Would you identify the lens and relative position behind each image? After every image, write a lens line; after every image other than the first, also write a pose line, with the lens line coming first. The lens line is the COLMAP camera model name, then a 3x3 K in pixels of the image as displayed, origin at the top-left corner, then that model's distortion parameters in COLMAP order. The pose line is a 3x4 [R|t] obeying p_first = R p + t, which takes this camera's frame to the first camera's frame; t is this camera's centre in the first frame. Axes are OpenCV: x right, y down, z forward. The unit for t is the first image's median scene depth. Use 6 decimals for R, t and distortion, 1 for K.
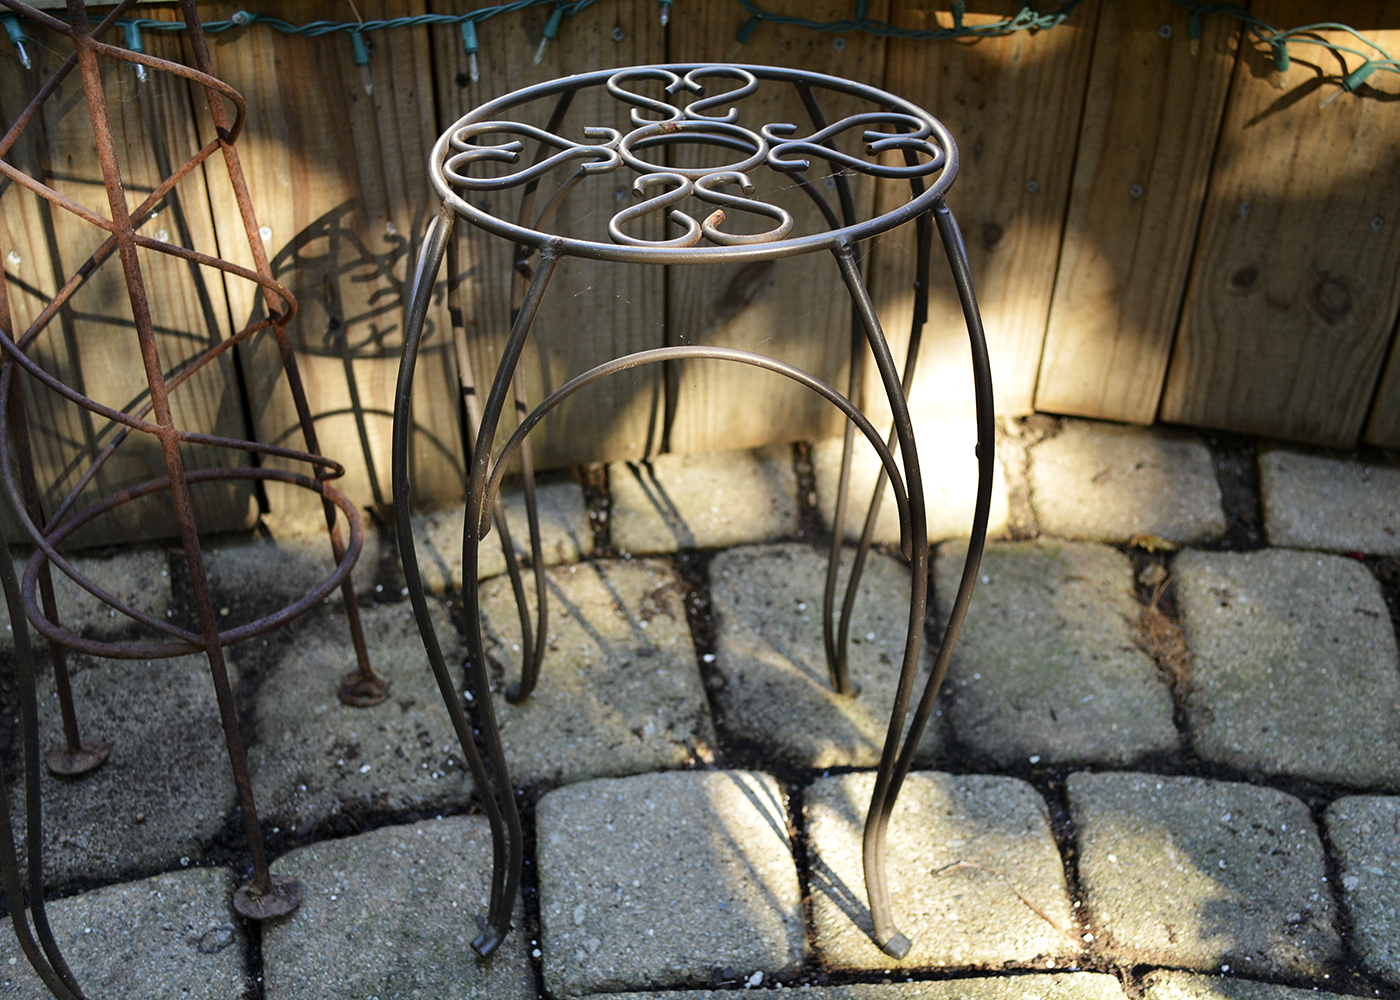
lens RADIAL K [[1575.9, 0, 693.2], [0, 1575.9, 509.3], [0, 0, 1]] dist [-0.015041, 0.000000]
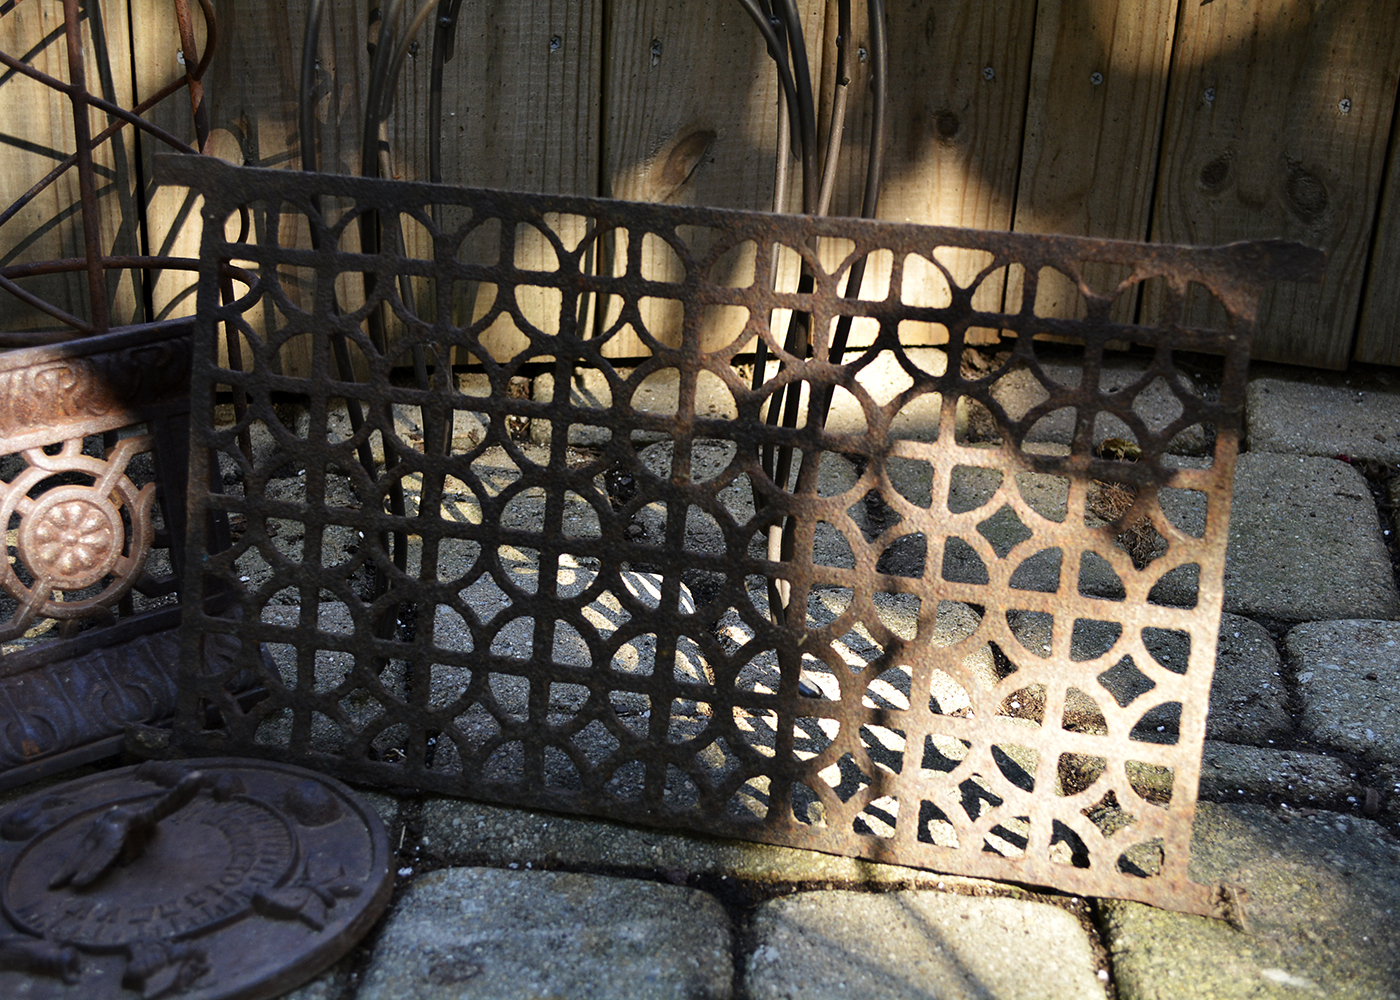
lens RADIAL K [[2012.5, 0, 695.3], [0, 2012.5, 502.1], [0, 0, 1]] dist [-0.017223, 0.000000]
pose [[0.999514, 0.031176, -0.000272, 0.053307], [-0.030501, 0.975978, -0.215723, 0.367795], [-0.006460, 0.215626, 0.976455, -0.155418]]
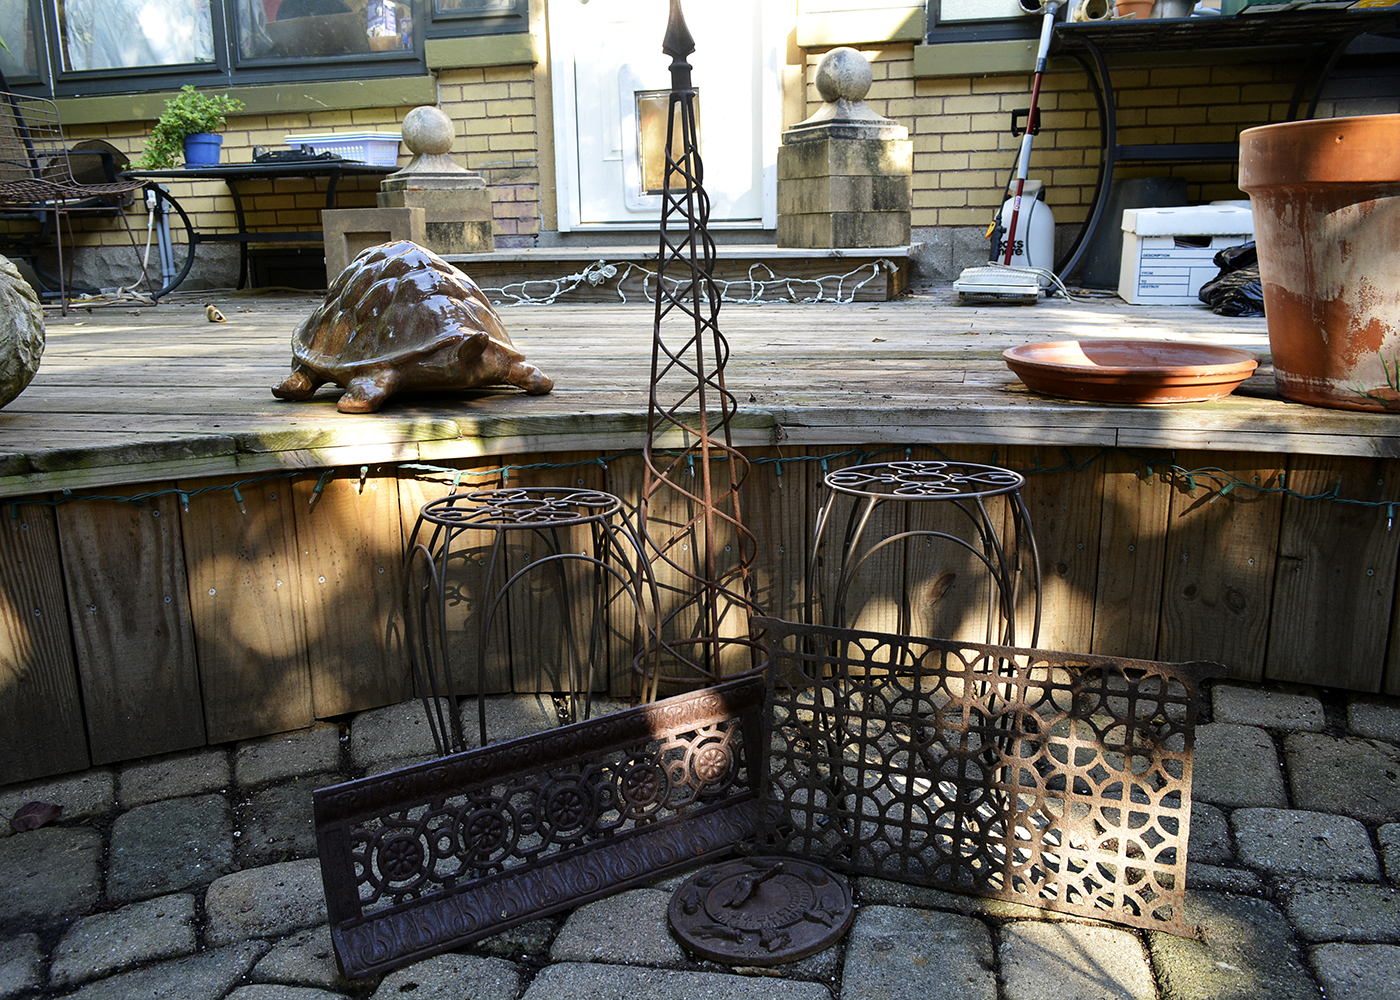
lens RADIAL K [[1167.6, 0, 690.8], [0, 1167.6, 501.5], [0, 0, 1]] dist [-0.015236, 0.007708]
pose [[0.983854, 0.014546, -0.178384, -0.024270], [-0.079616, 0.928216, -0.363424, 0.406743], [0.160292, 0.371758, 0.914386, -0.626052]]
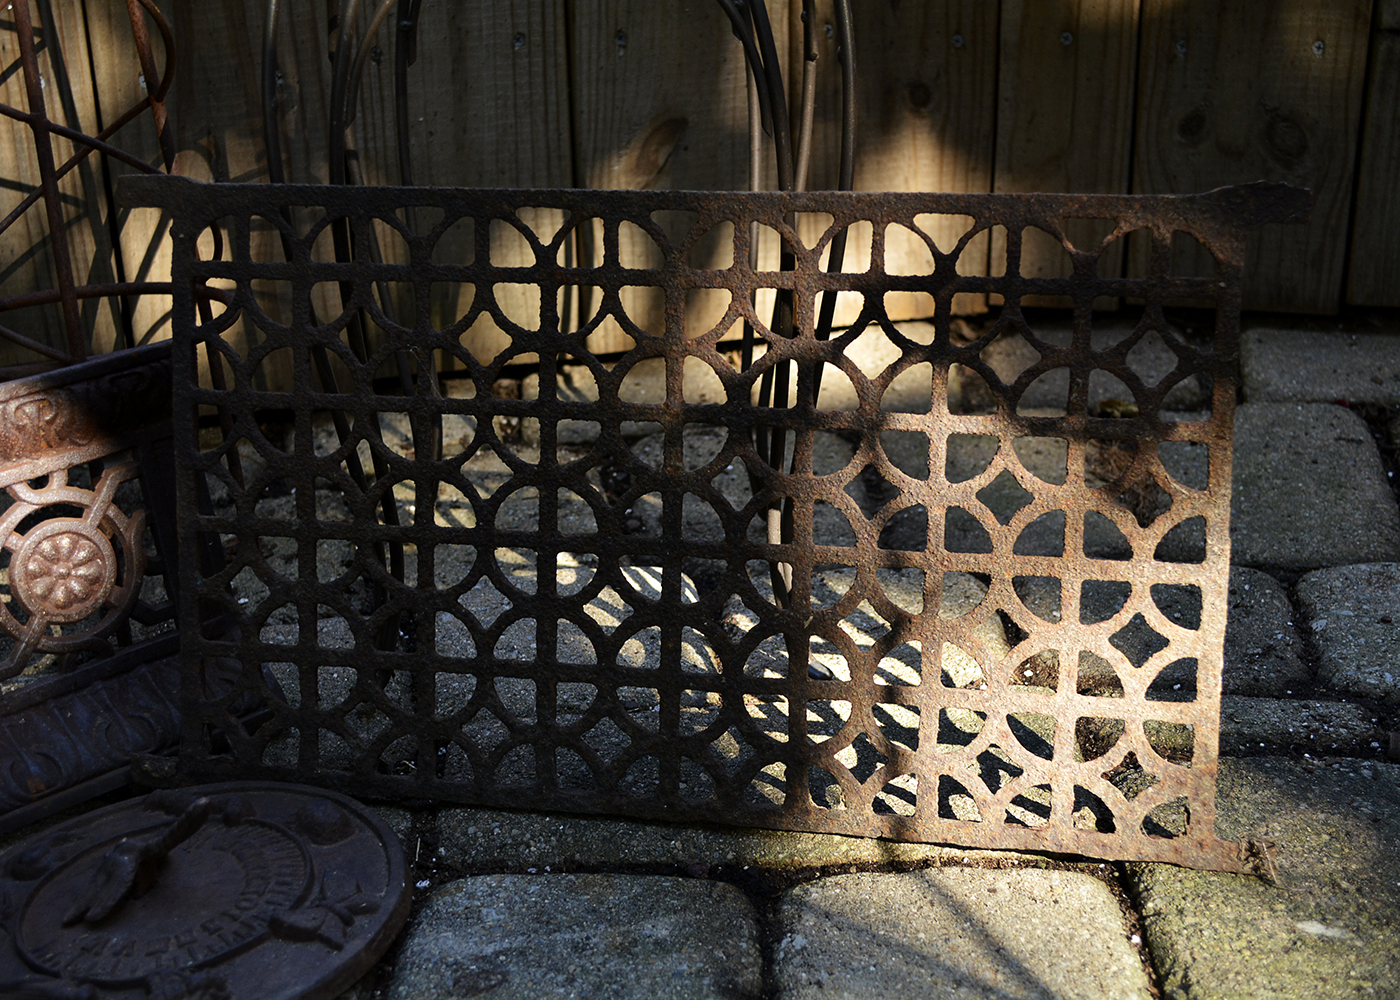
lens RADIAL K [[2012.5, 0, 695.1], [0, 2012.5, 497.9], [0, 0, 1]] dist [-0.017223, 0.000000]
pose [[0.999258, -0.038499, -0.000687, 0.055594], [0.037446, 0.975786, -0.215496, 0.368396], [0.008967, 0.215310, 0.976504, -0.143022]]
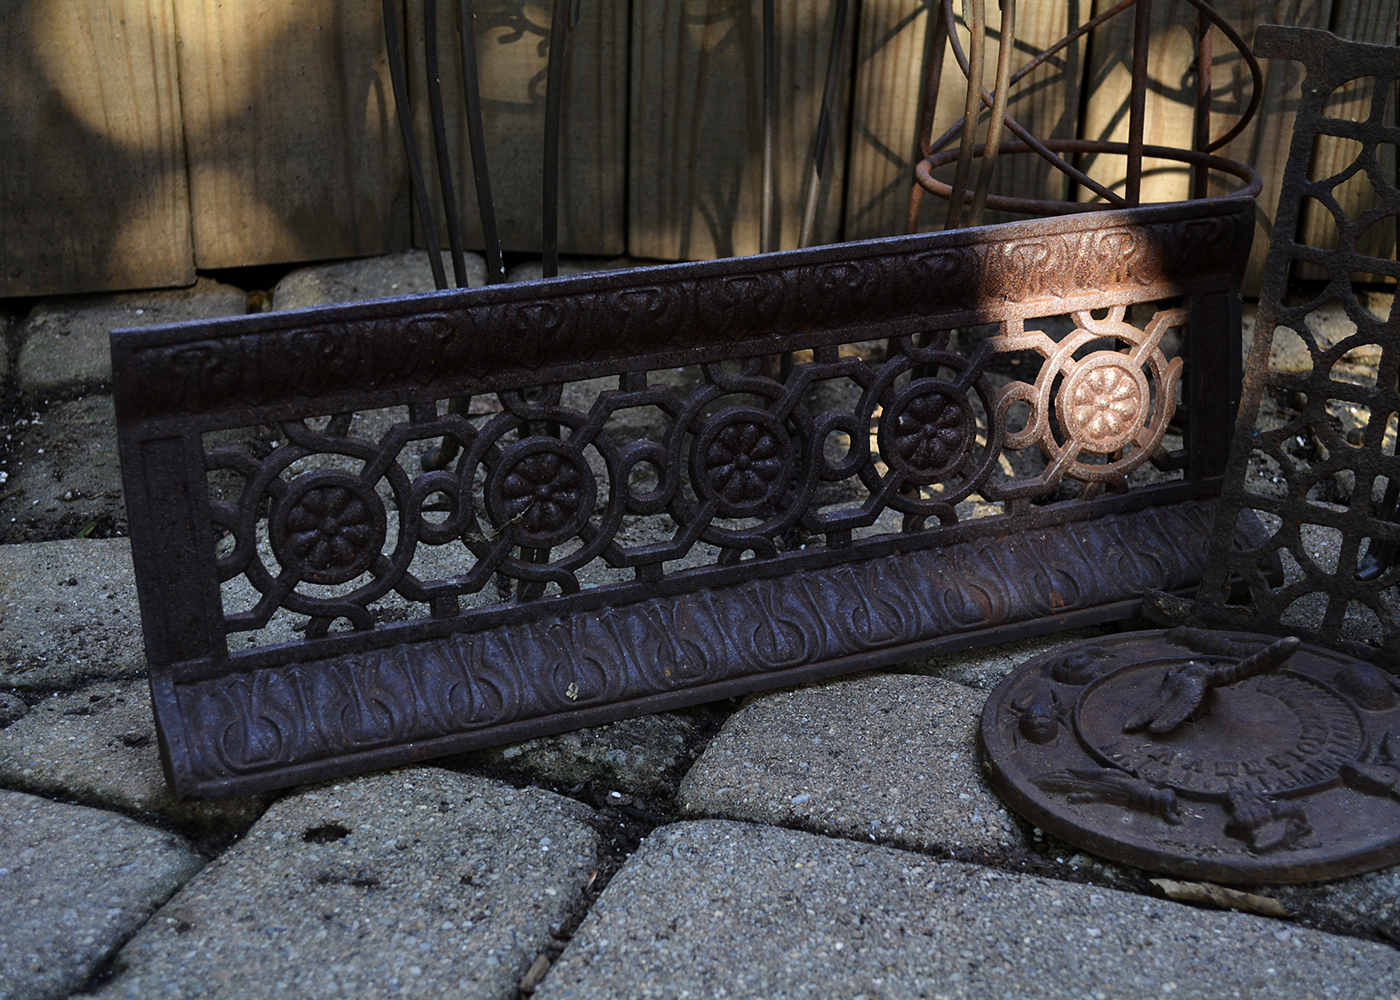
lens RADIAL K [[2012.5, 0, 695.5], [0, 2012.5, 496.9], [0, 0, 1]] dist [-0.017223, 0.000000]
pose [[0.950220, 0.141703, -0.277491, -0.157726], [-0.192017, 0.967699, -0.163365, 0.429923], [0.245378, 0.208515, 0.946737, -0.178926]]
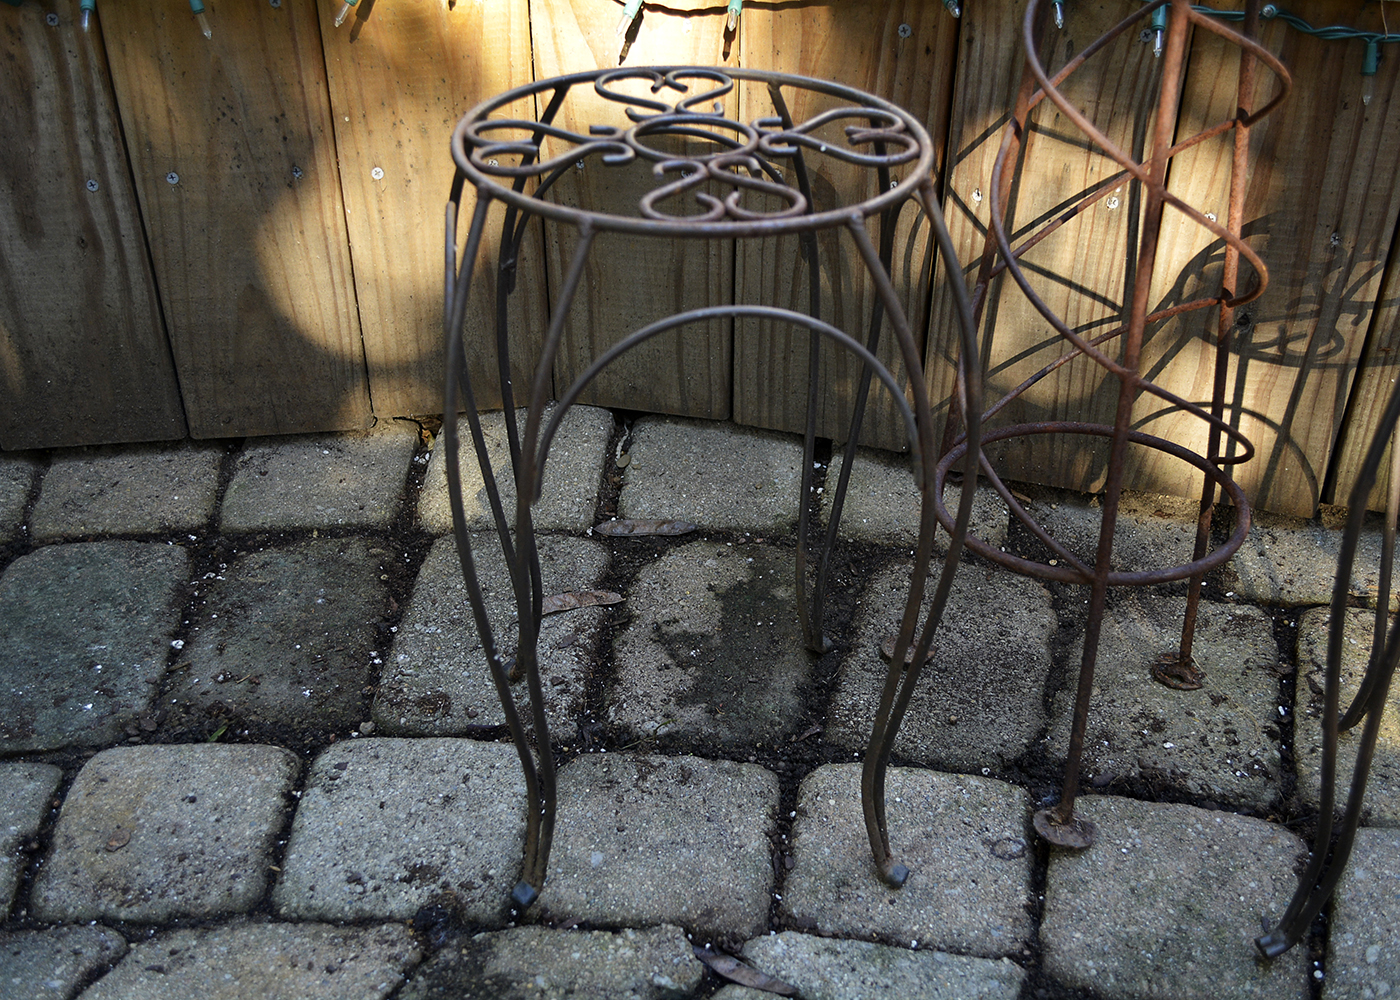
lens RADIAL K [[1575.9, 0, 686.6], [0, 1575.9, 512.5], [0, 0, 1]] dist [-0.015041, 0.000000]
pose [[0.874136, 0.268034, -0.405023, -0.109034], [-0.270566, 0.961285, 0.052208, 0.051104], [0.403336, 0.063949, 0.912815, -0.071446]]
